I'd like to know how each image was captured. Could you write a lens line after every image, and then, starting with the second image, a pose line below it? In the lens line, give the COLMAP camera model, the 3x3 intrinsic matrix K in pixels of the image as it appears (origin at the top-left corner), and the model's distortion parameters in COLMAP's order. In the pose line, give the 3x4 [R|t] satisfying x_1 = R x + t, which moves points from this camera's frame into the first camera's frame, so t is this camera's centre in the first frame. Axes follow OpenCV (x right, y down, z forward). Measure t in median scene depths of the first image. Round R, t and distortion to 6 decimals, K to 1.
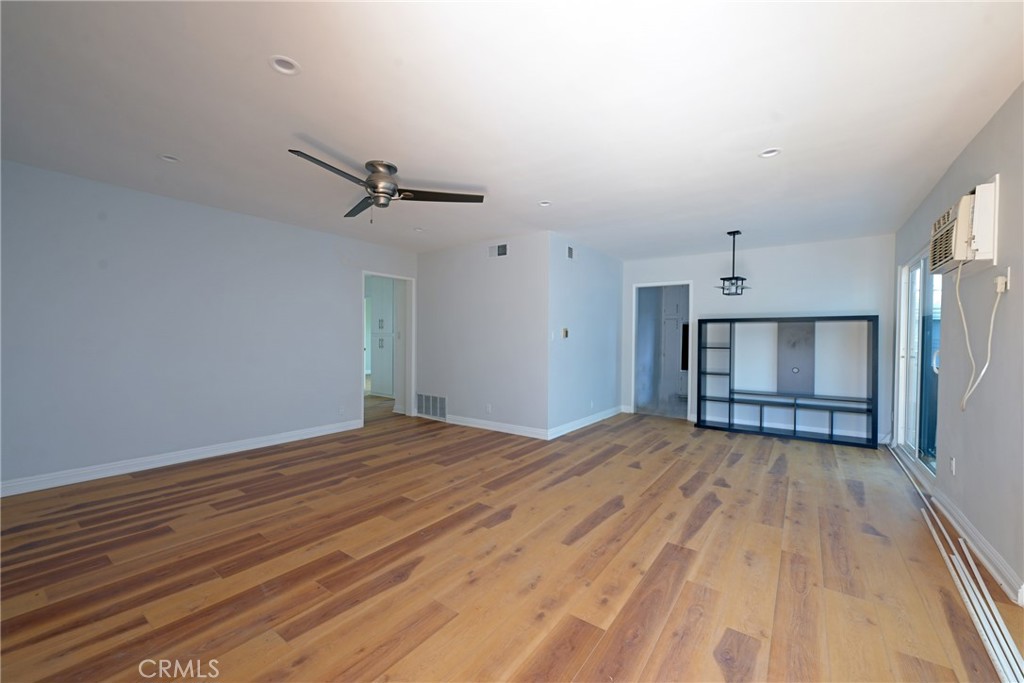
lens RADIAL K [[404.8, 0, 508.4], [0, 404.8, 342.1], [0, 0, 1]] dist [-0.000077, 0.000048]
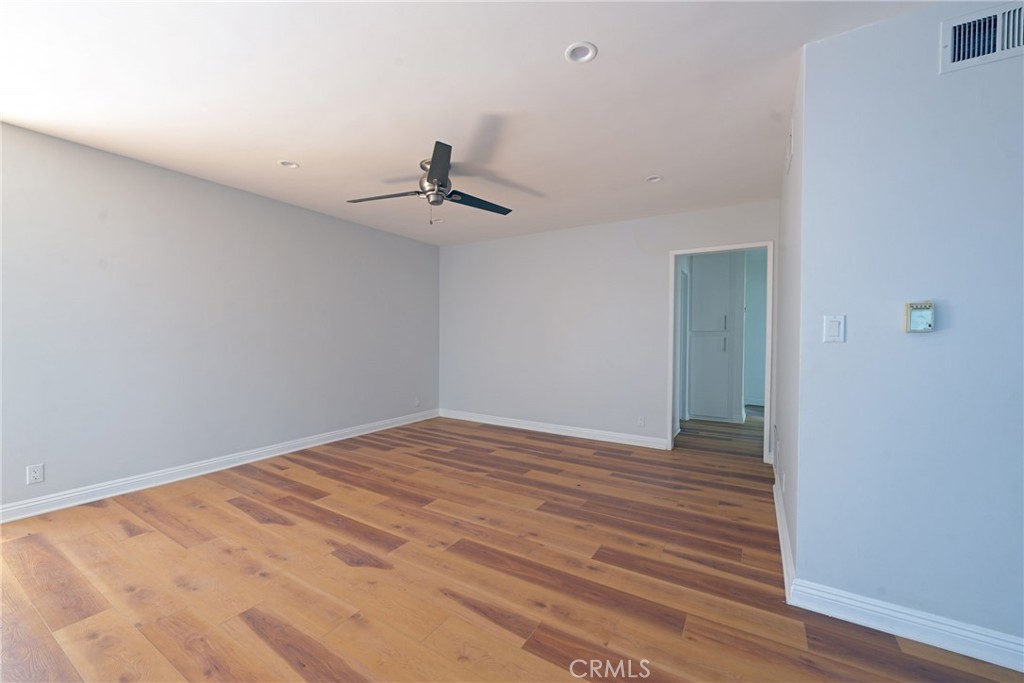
lens RADIAL K [[404.8, 0, 508.4], [0, 404.8, 342.1], [0, 0, 1]] dist [-0.000077, 0.000048]
pose [[0.083494, 0.008866, -0.996469, 0.736500], [-0.018380, 0.999804, 0.007356, -0.001726], [0.996339, 0.017701, 0.083640, 1.140372]]
